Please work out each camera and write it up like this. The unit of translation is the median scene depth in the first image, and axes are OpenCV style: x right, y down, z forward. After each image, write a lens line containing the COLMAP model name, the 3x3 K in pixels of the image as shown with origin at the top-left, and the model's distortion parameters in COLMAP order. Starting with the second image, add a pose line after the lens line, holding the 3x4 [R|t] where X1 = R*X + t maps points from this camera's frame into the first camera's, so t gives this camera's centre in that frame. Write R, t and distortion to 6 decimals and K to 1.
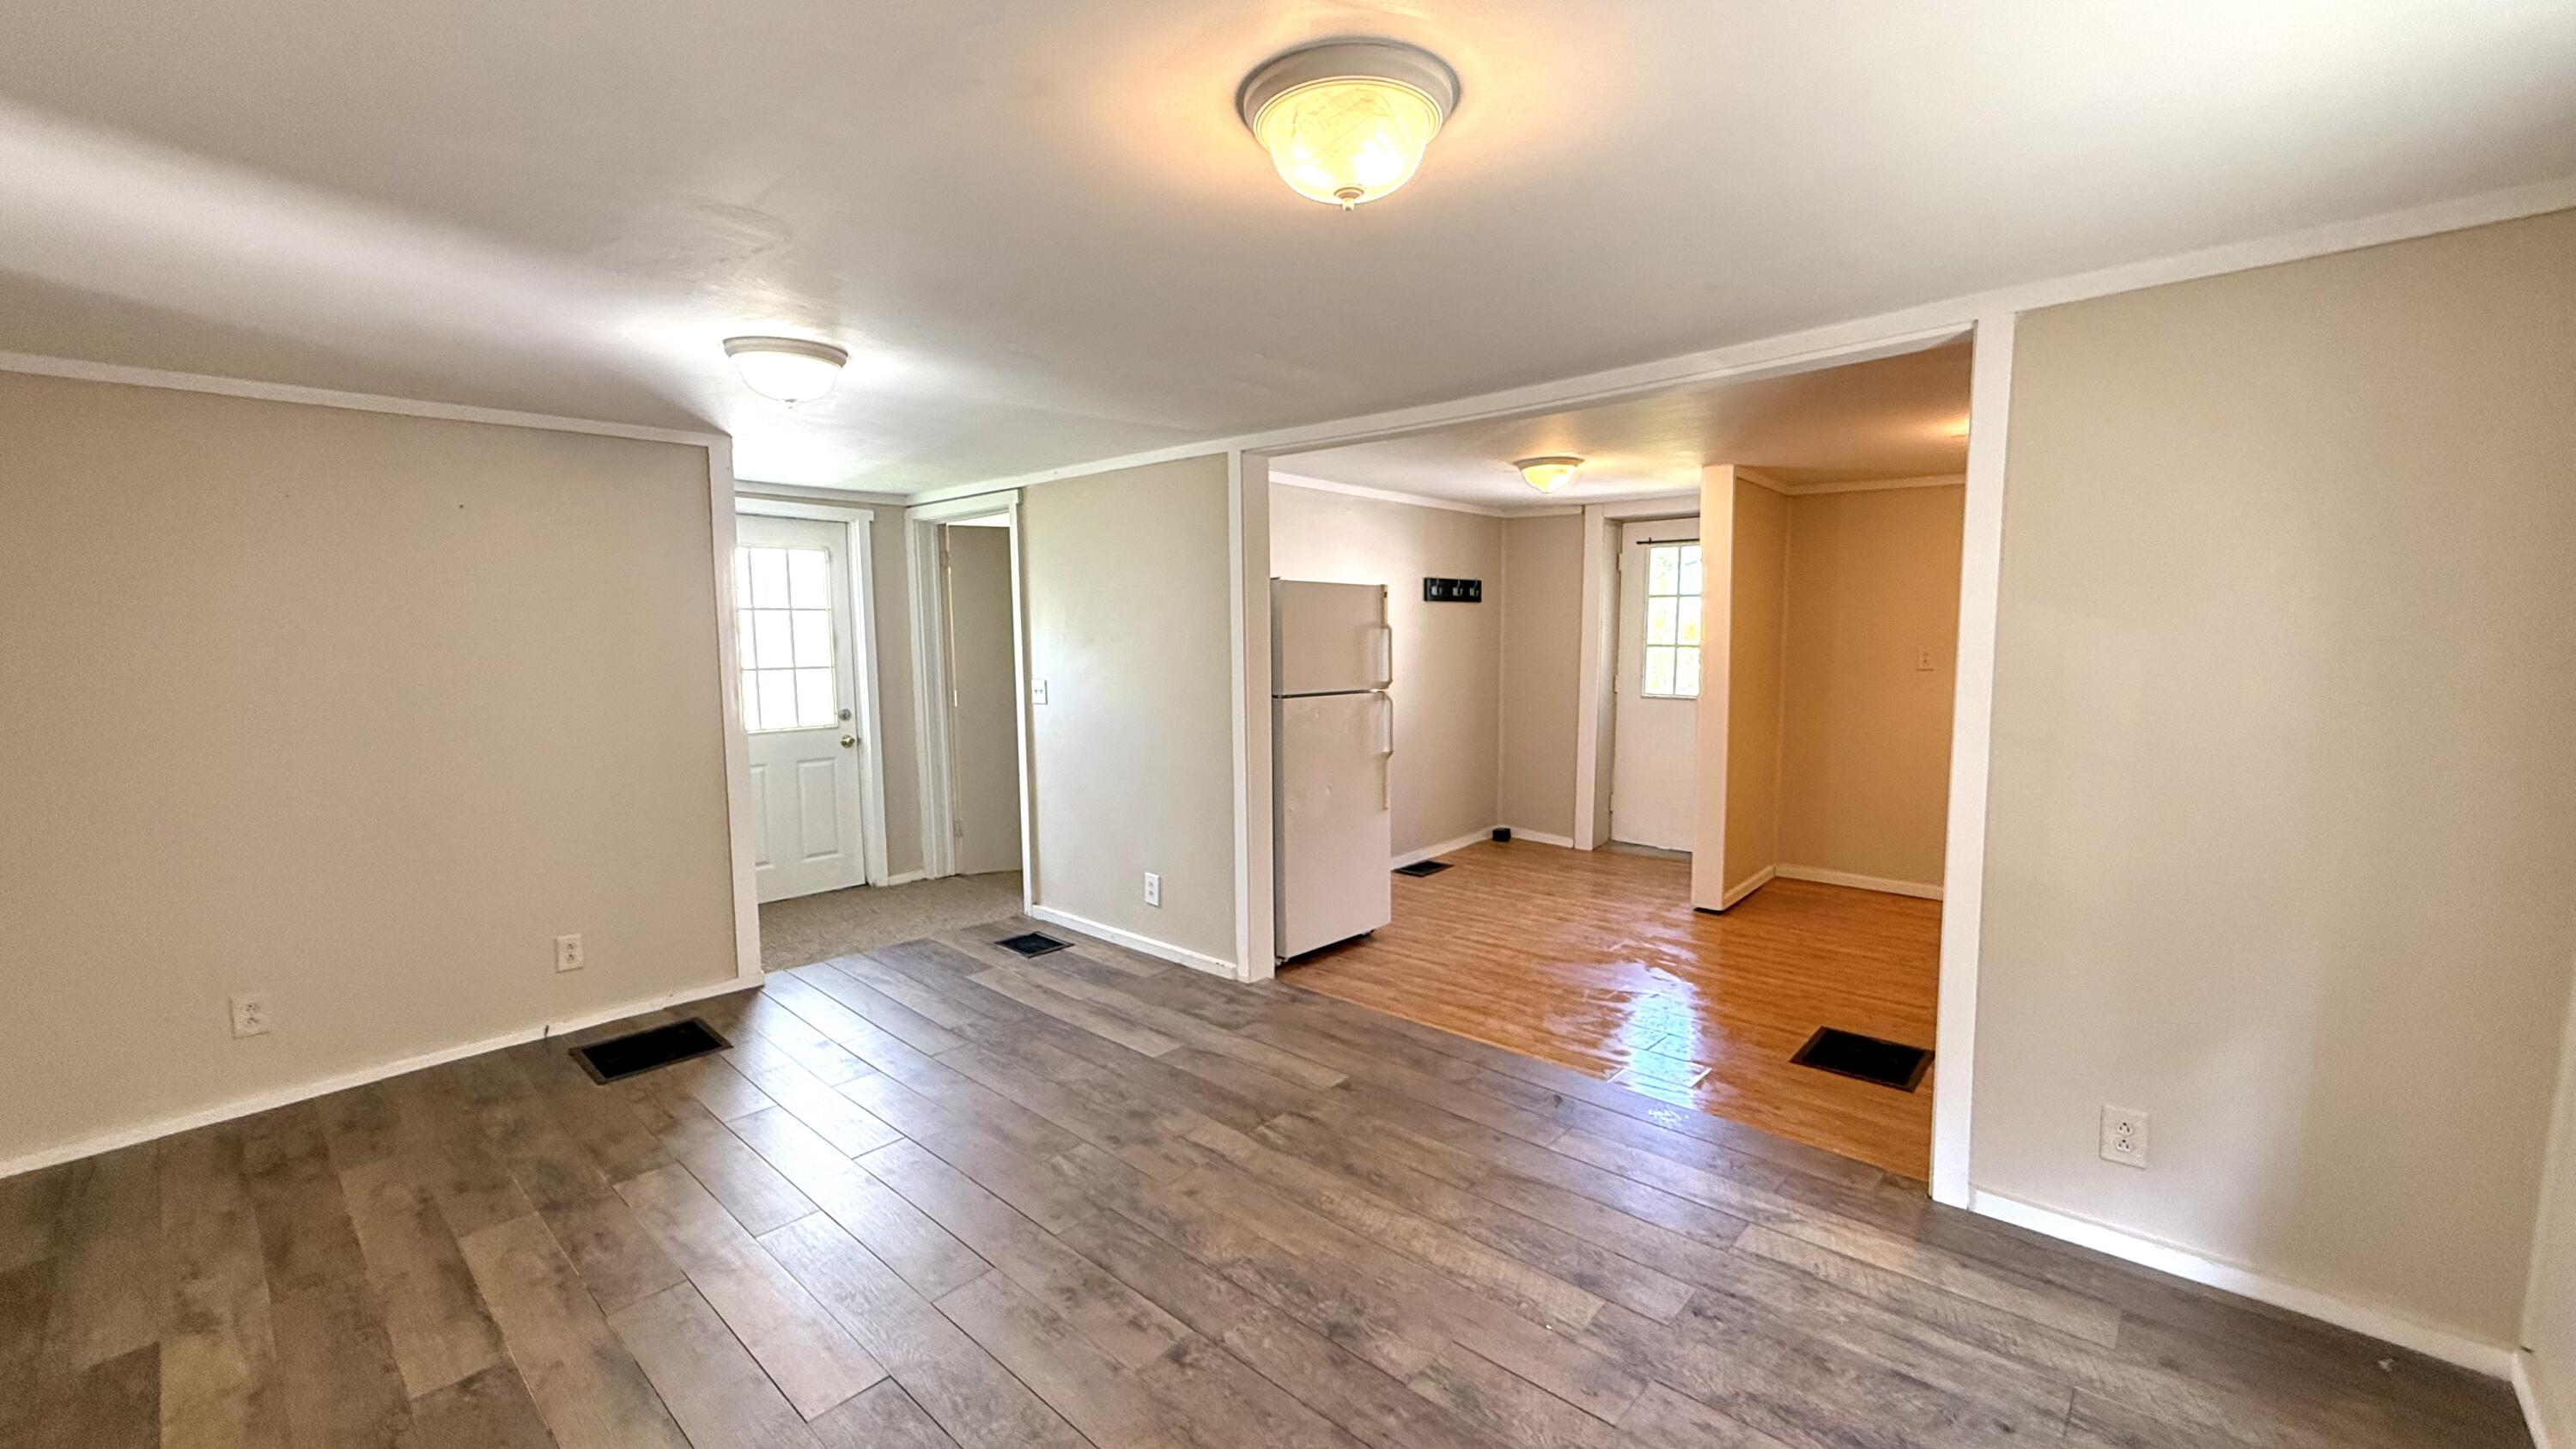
lens RADIAL K [[1024.0, 0, 1284.7], [0, 1024.0, 731.3], [0, 0, 1]] dist [-0.002024, 0.000432]
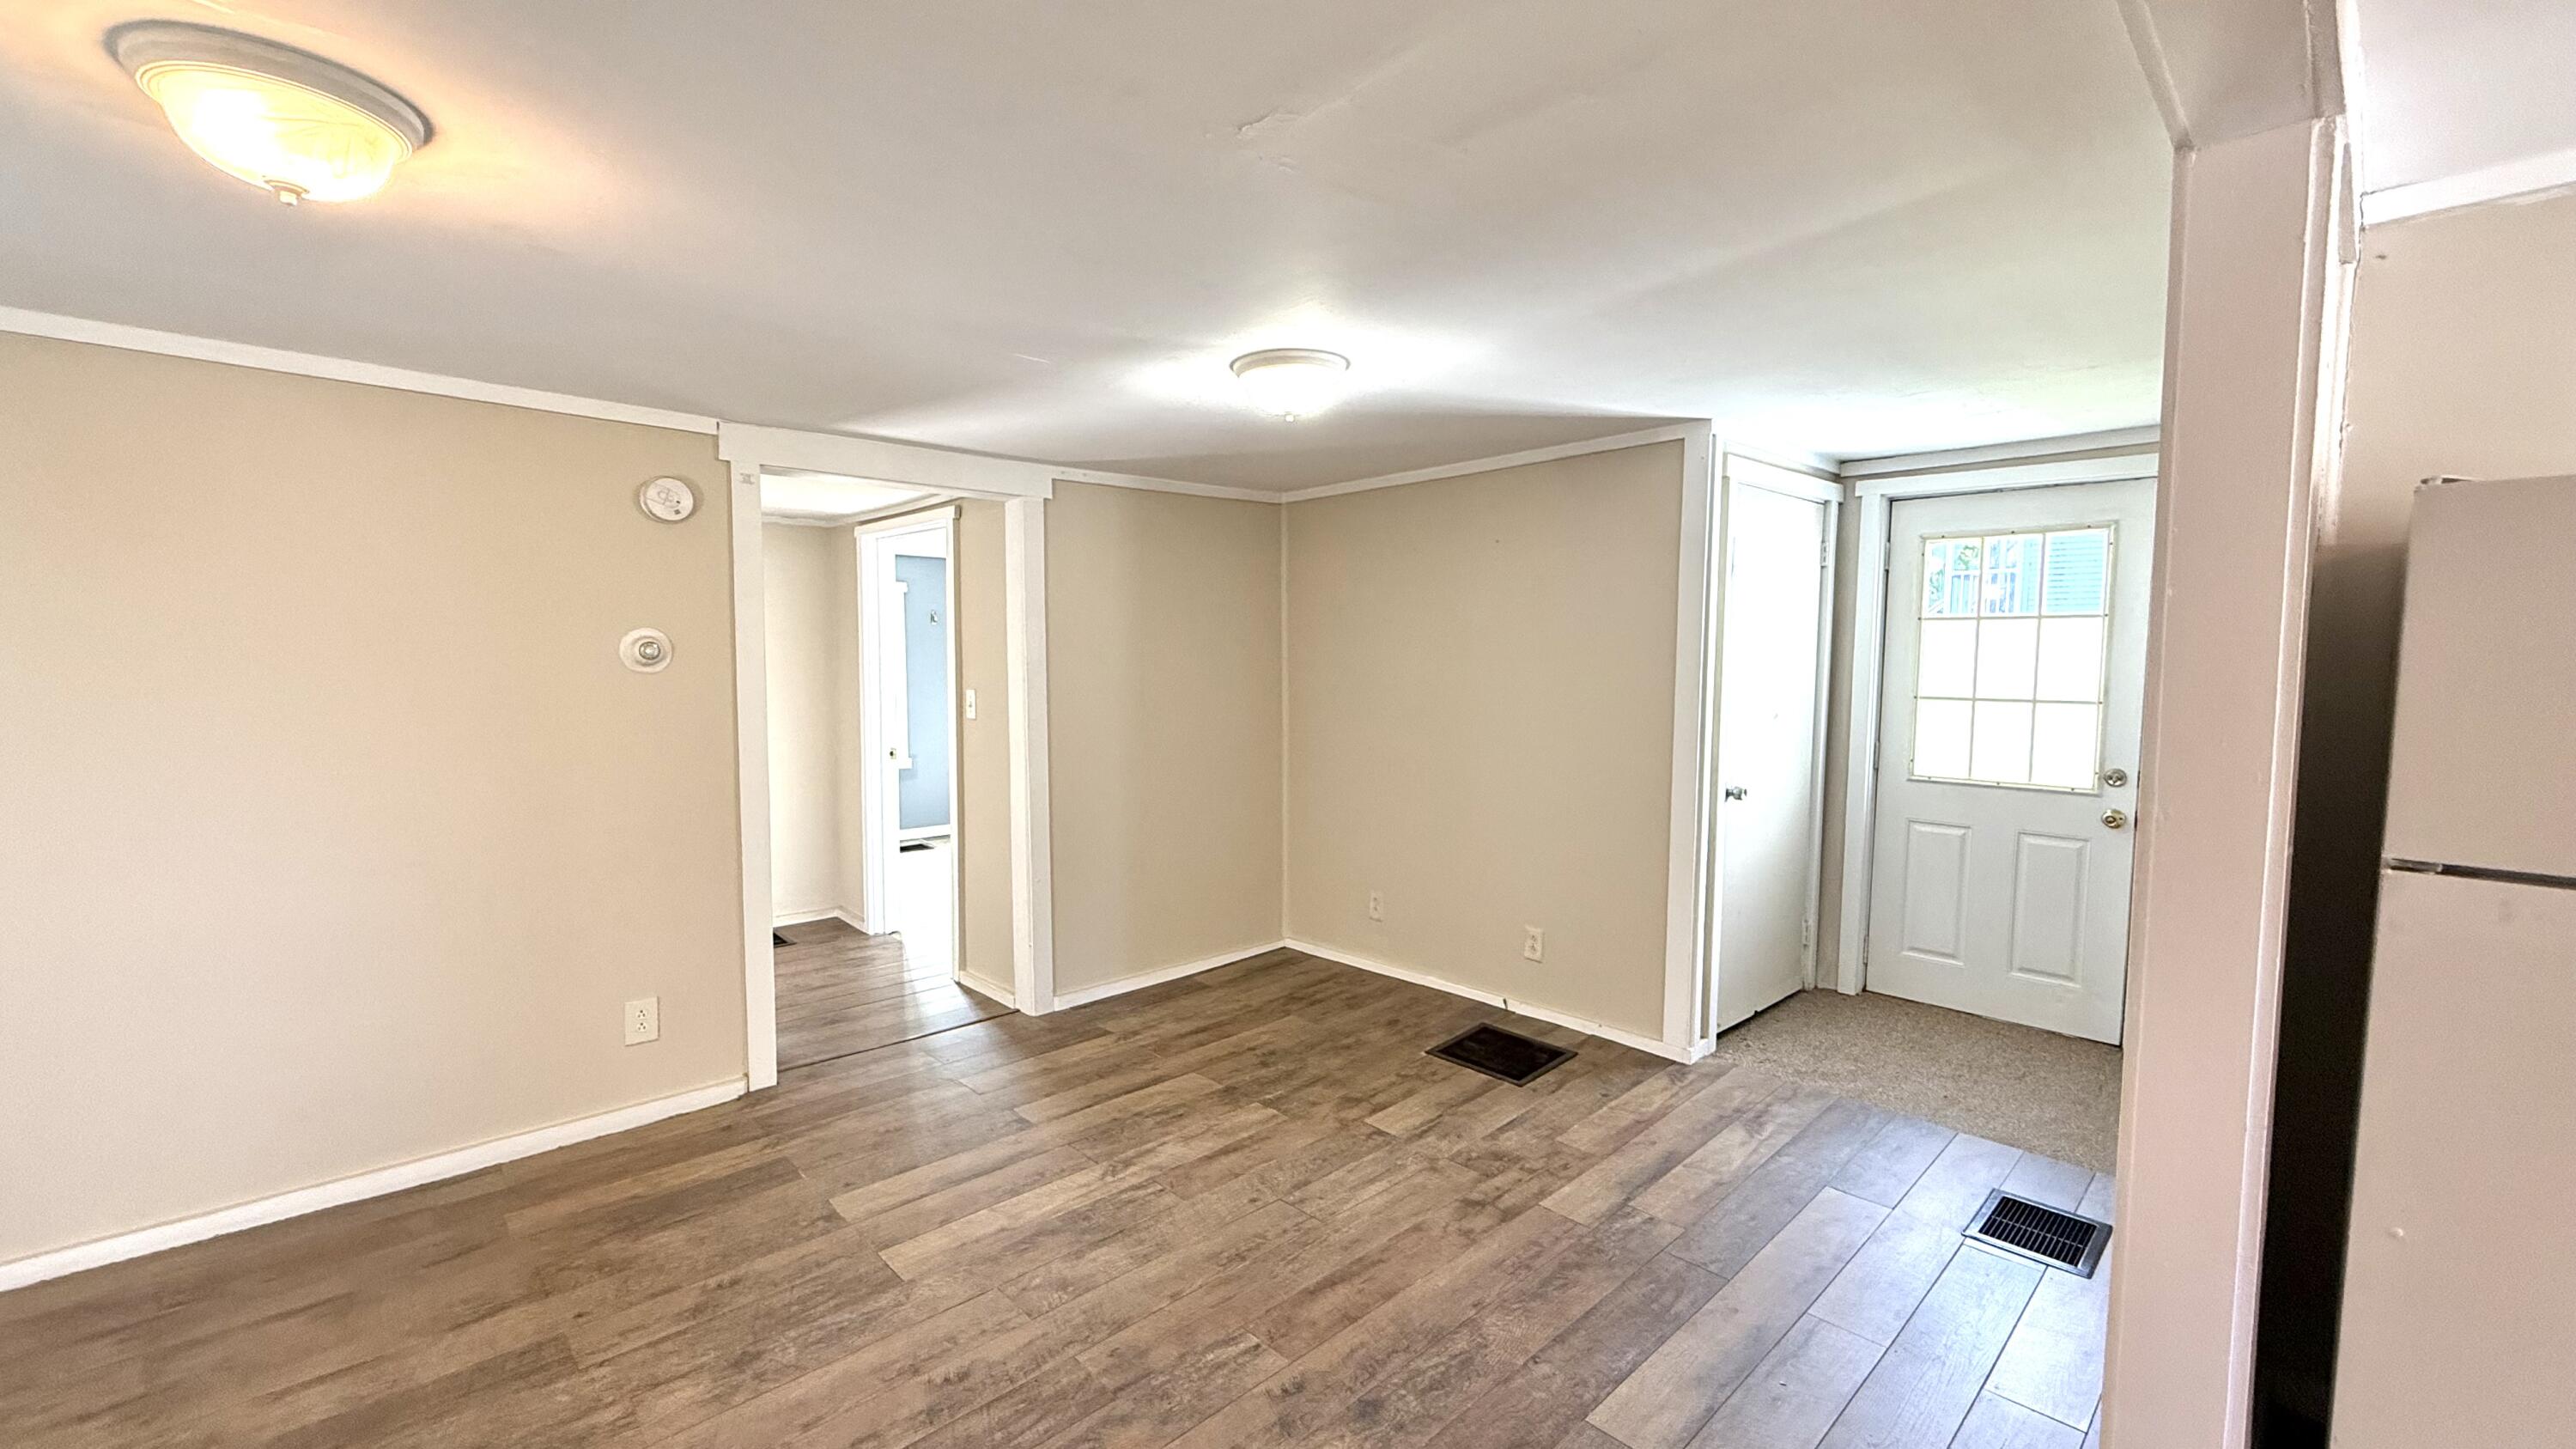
lens RADIAL K [[1024.0, 0, 1284.7], [0, 1024.0, 731.3], [0, 0, 1]] dist [-0.002024, 0.000432]
pose [[-0.081509, 0.084621, -0.993074, 0.478737], [-0.095725, 0.991118, 0.092311, -0.103080], [0.992065, 0.102586, -0.072684, 0.997825]]
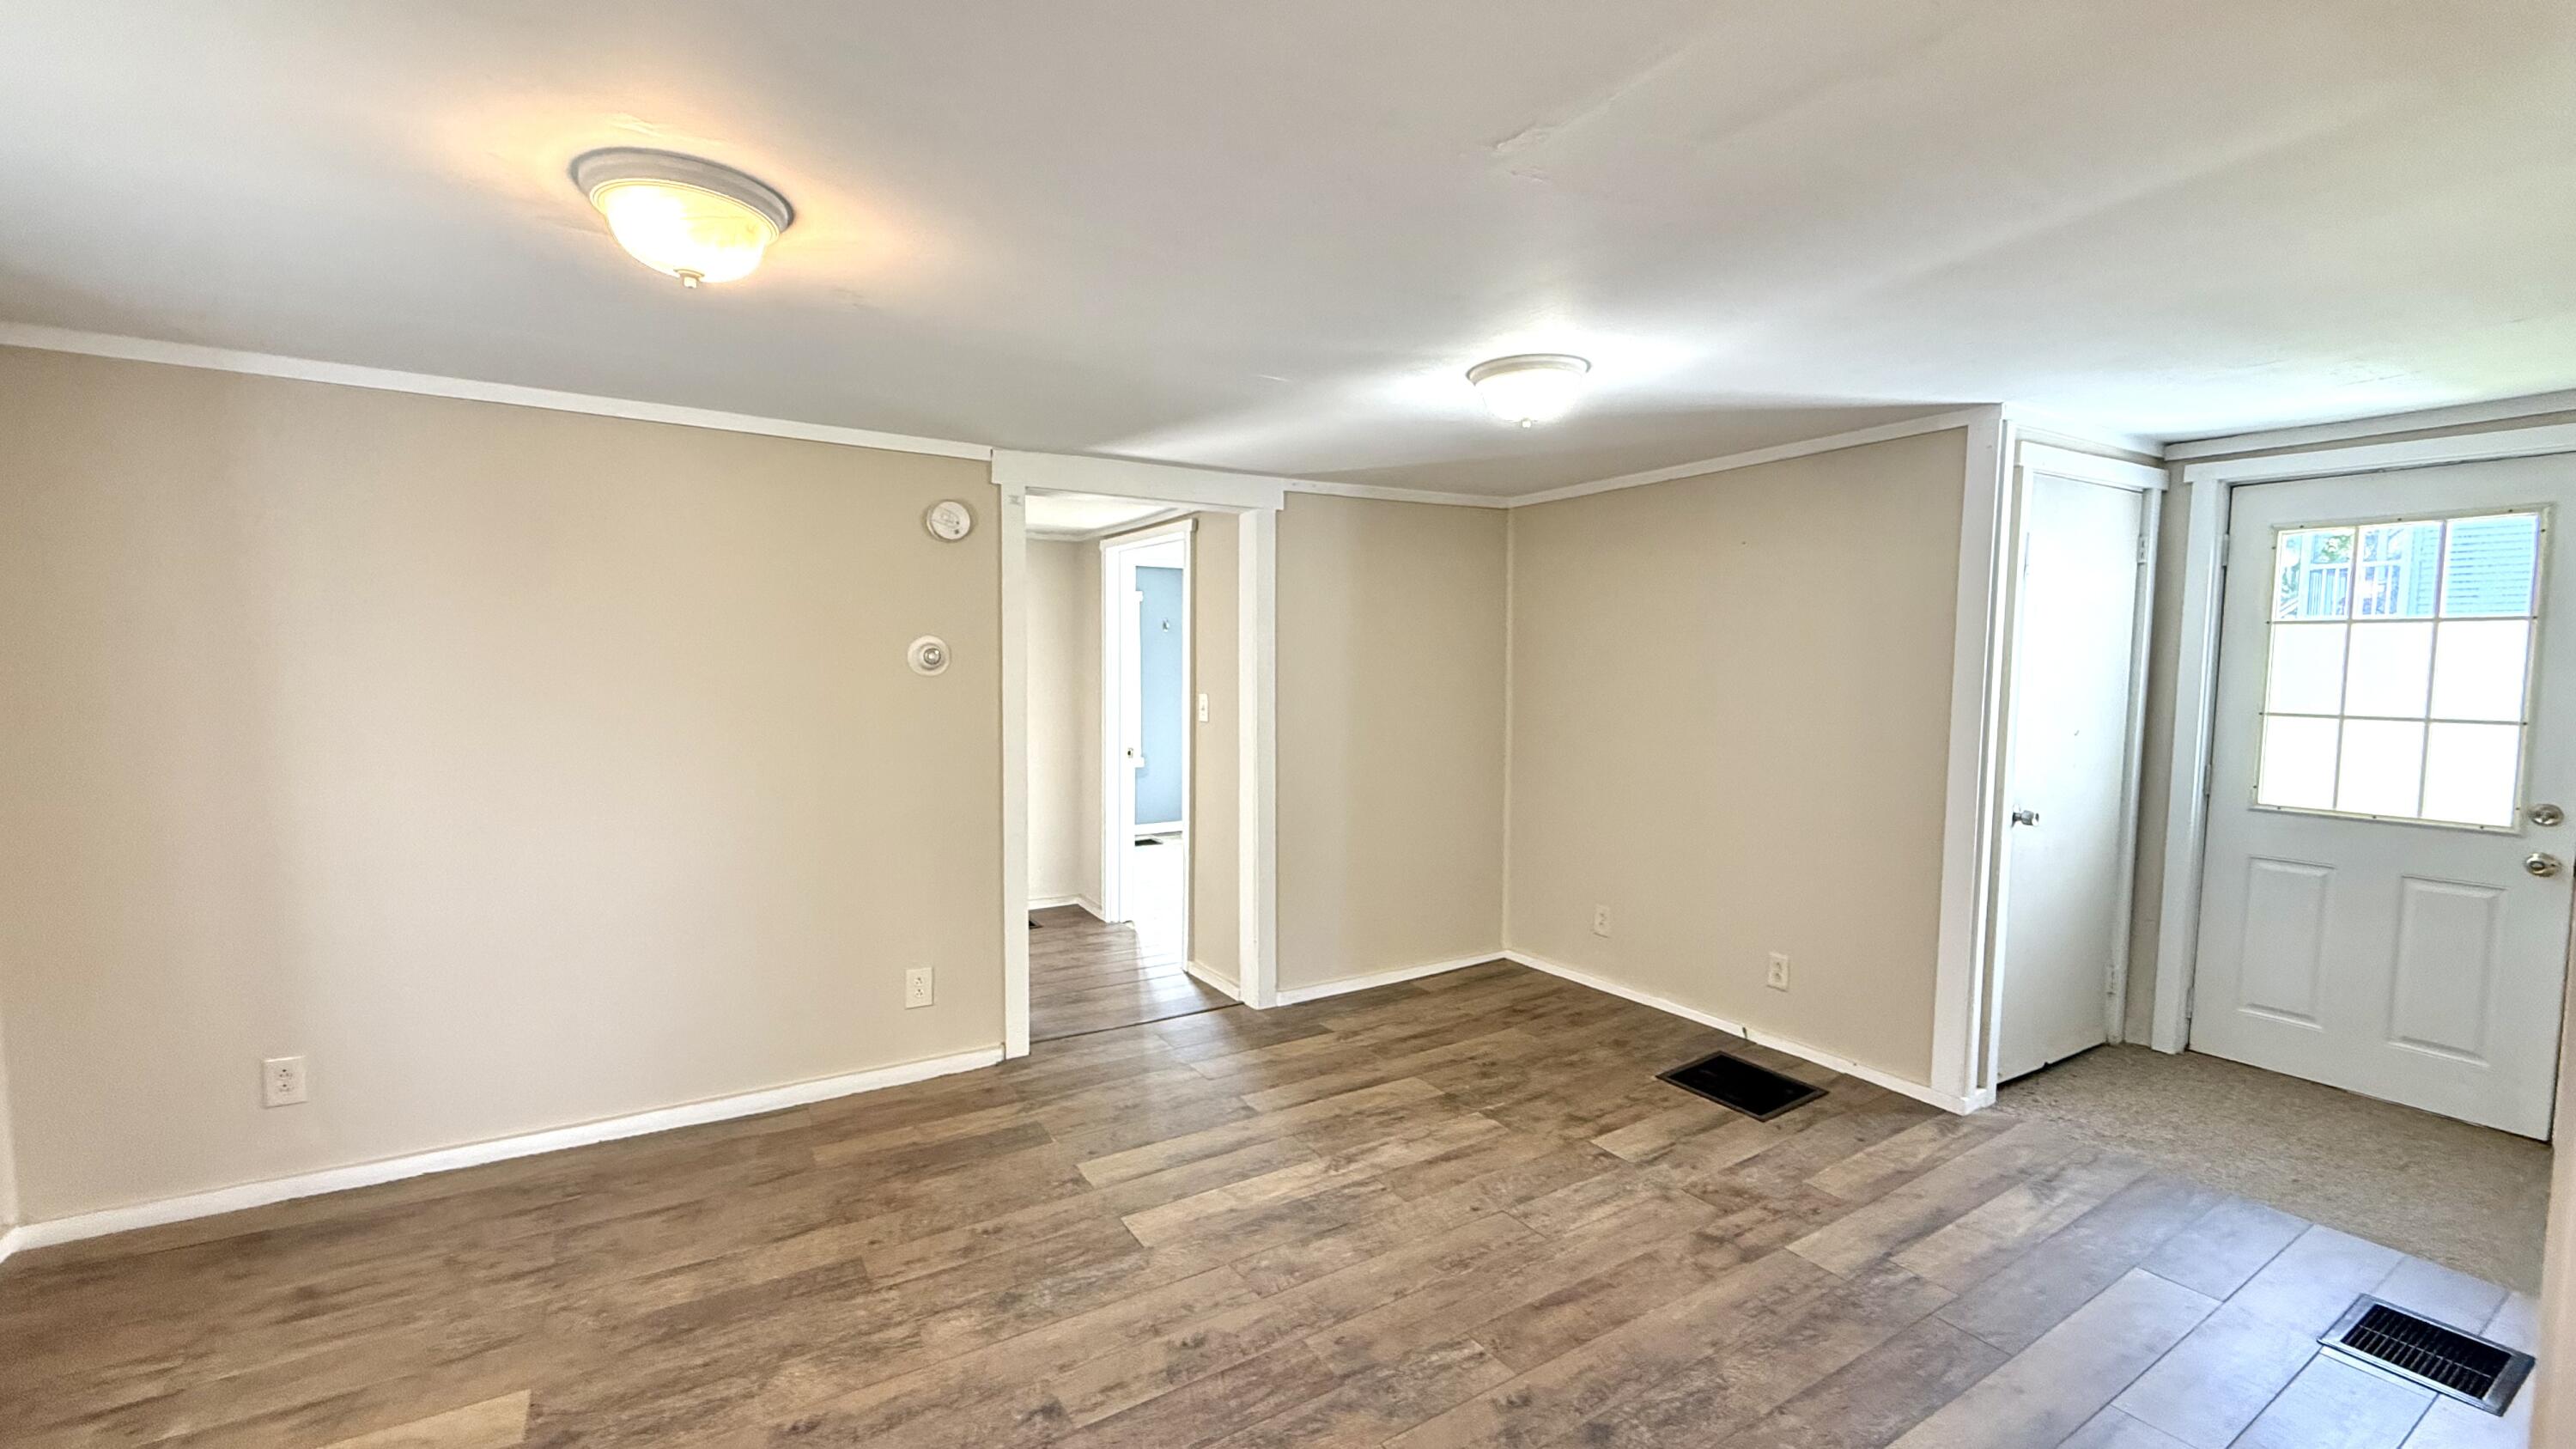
lens RADIAL K [[1024.0, 0, 1284.7], [0, 1024.0, 731.3], [0, 0, 1]] dist [-0.002024, 0.000432]
pose [[-0.285764, 0.075989, -0.955283, 0.495174], [-0.092874, 0.989962, 0.106530, -0.103392], [0.953789, 0.119164, -0.275838, 0.985280]]
